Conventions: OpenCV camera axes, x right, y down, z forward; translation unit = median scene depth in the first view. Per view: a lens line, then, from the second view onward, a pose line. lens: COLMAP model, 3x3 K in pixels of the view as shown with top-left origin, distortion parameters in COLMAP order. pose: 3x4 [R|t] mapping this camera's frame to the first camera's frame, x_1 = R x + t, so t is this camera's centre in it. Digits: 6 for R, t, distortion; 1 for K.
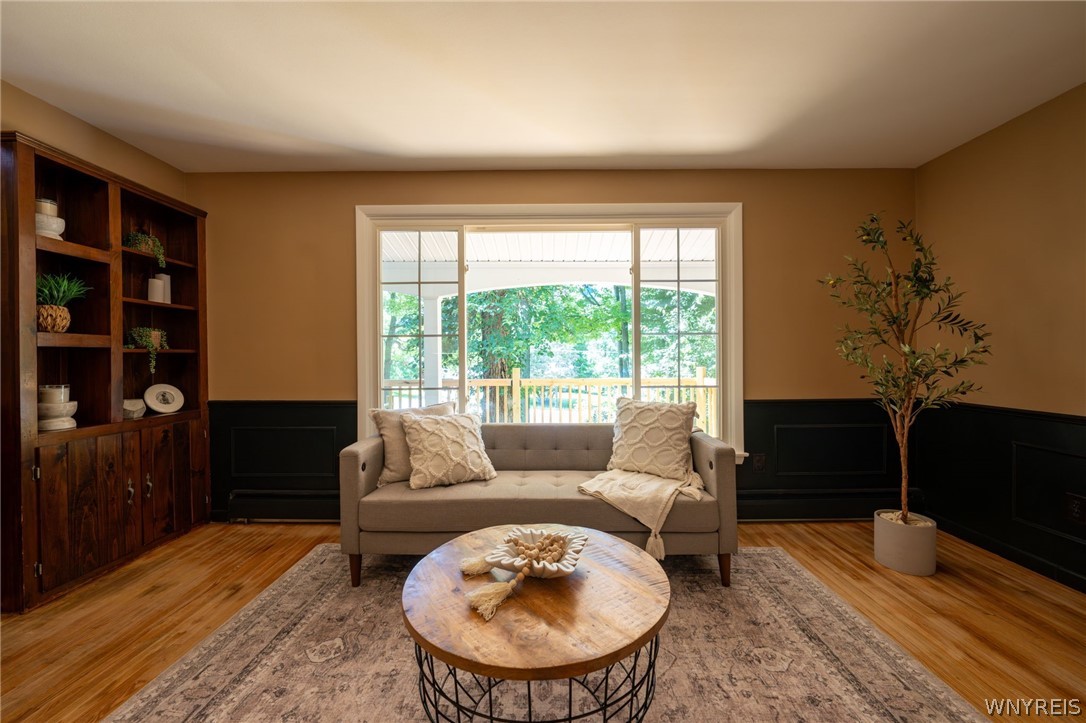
lens RADIAL K [[439.9, 0, 580.6], [0, 439.9, 357.7], [0, 0, 1]] dist [-0.006578, 0.000444]
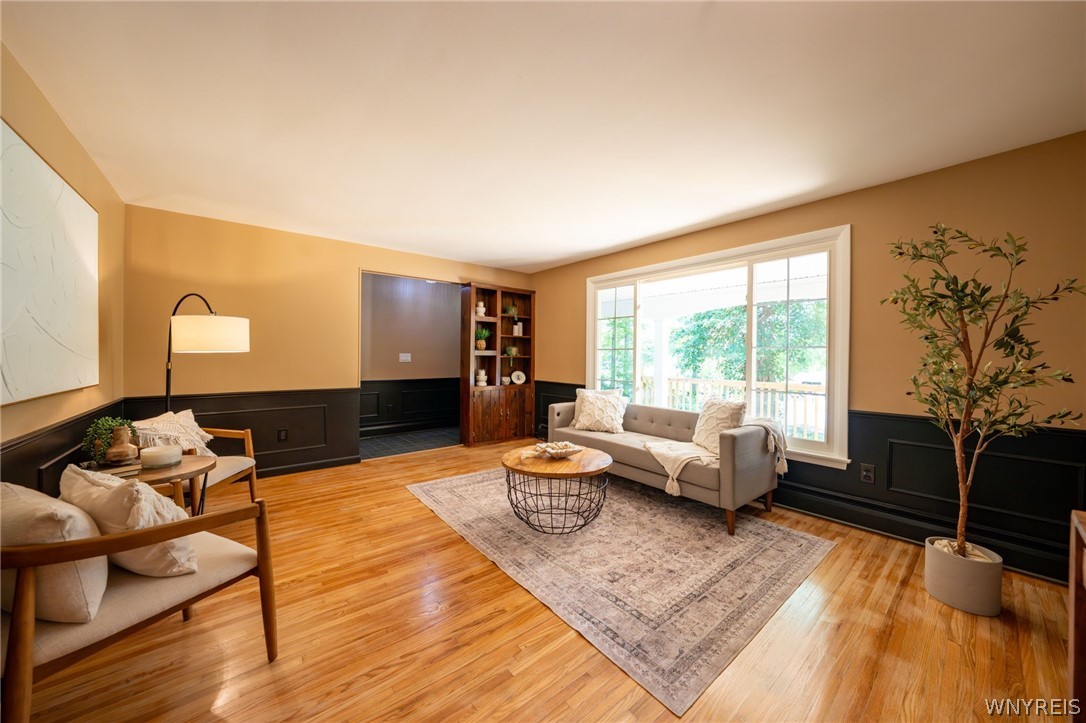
lens RADIAL K [[376.7, 0, 540.2], [0, 376.7, 358.2], [0, 0, 1]] dist [-0.003230, 0.000063]
pose [[0.637596, 0.016472, -0.770195, 0.746068], [-0.017528, 0.999823, 0.006872, -0.026767], [0.770172, 0.009119, 0.637771, -0.191053]]
